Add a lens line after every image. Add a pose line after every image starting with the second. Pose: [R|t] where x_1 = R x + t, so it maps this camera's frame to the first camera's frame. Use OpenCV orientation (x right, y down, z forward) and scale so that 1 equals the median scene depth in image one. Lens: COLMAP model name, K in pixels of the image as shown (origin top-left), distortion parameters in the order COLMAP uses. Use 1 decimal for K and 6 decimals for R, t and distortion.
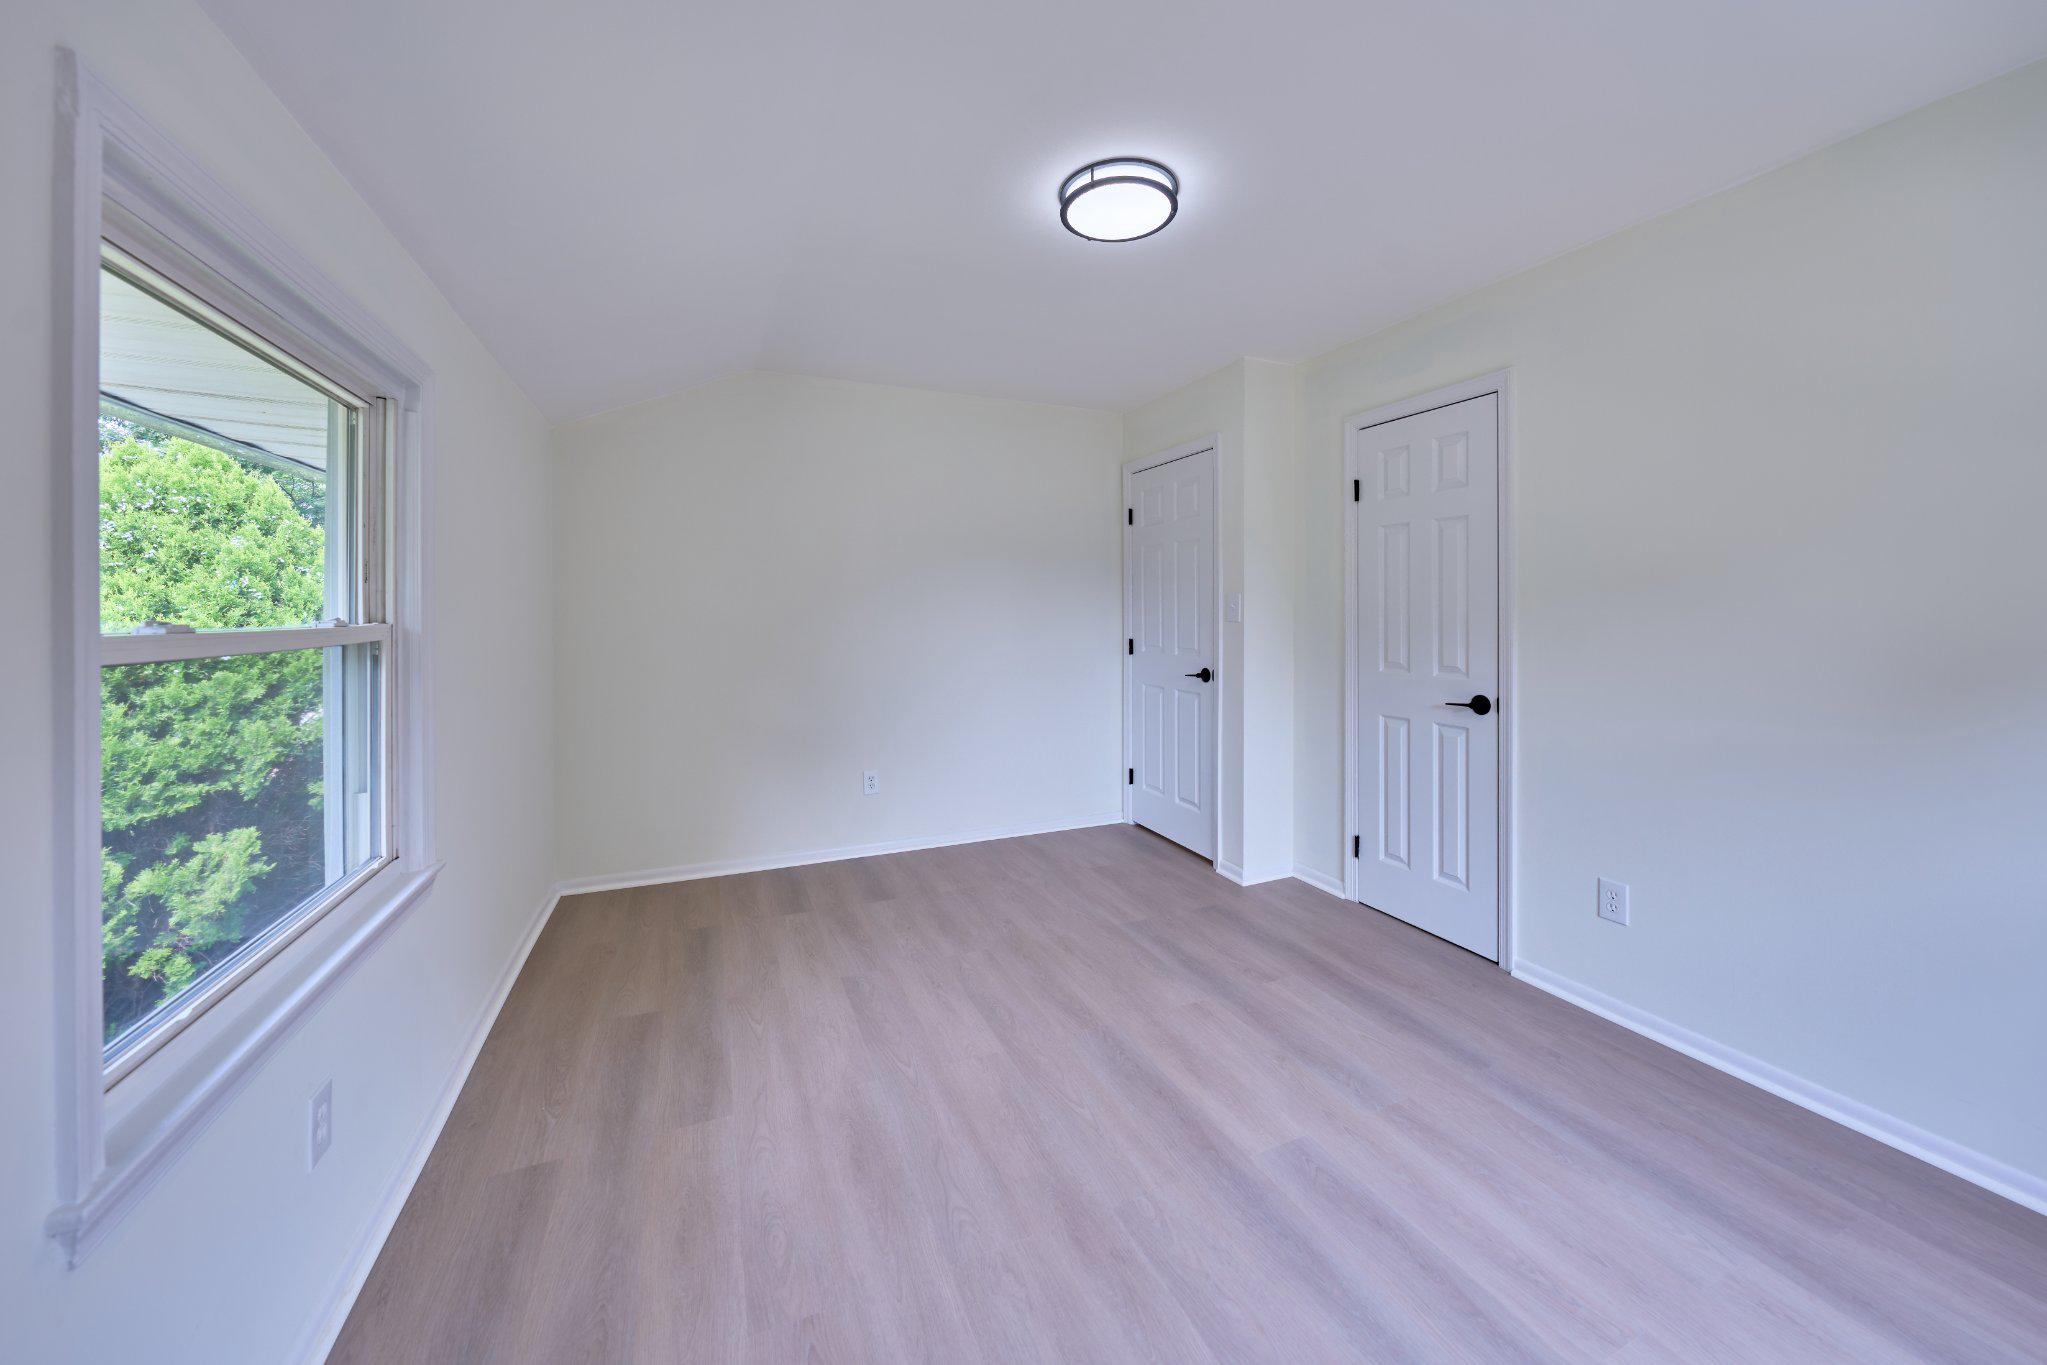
lens RADIAL K [[718.5, 0, 1026.9], [0, 718.5, 610.0], [0, 0, 1]] dist [-0.000005, -0.000054]
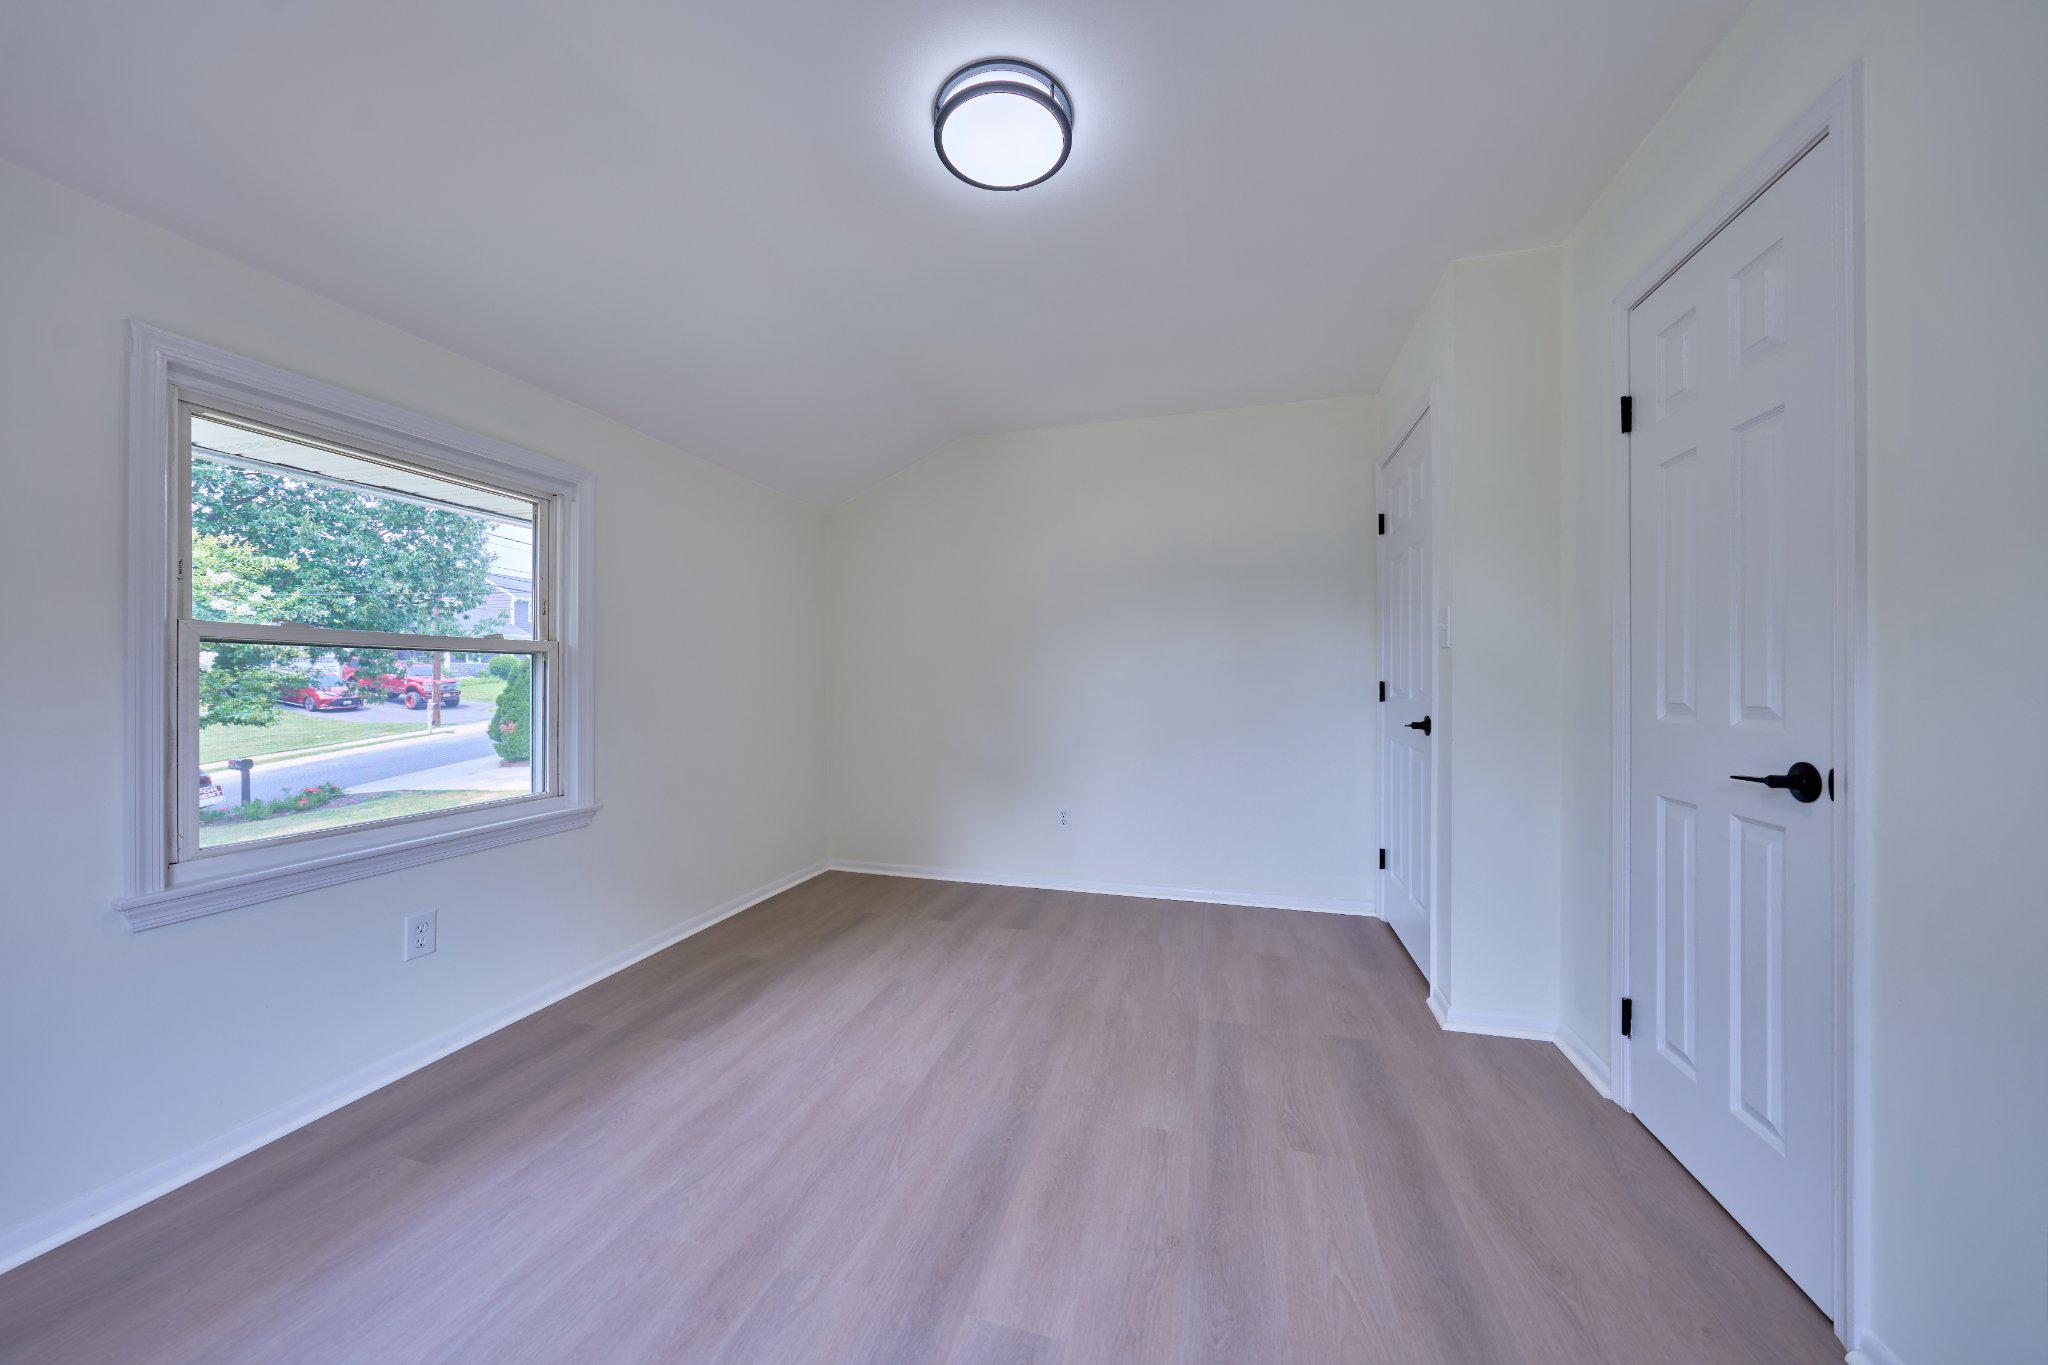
lens RADIAL K [[691.1, 0, 1048.7], [0, 691.1, 678.5], [0, 0, 1]] dist [-0.000202, -0.000033]
pose [[0.780337, -0.002746, -0.625353, 0.585203], [-0.000111, 0.999990, -0.004529, 0.071231], [0.625359, 0.003604, 0.780329, 0.346607]]
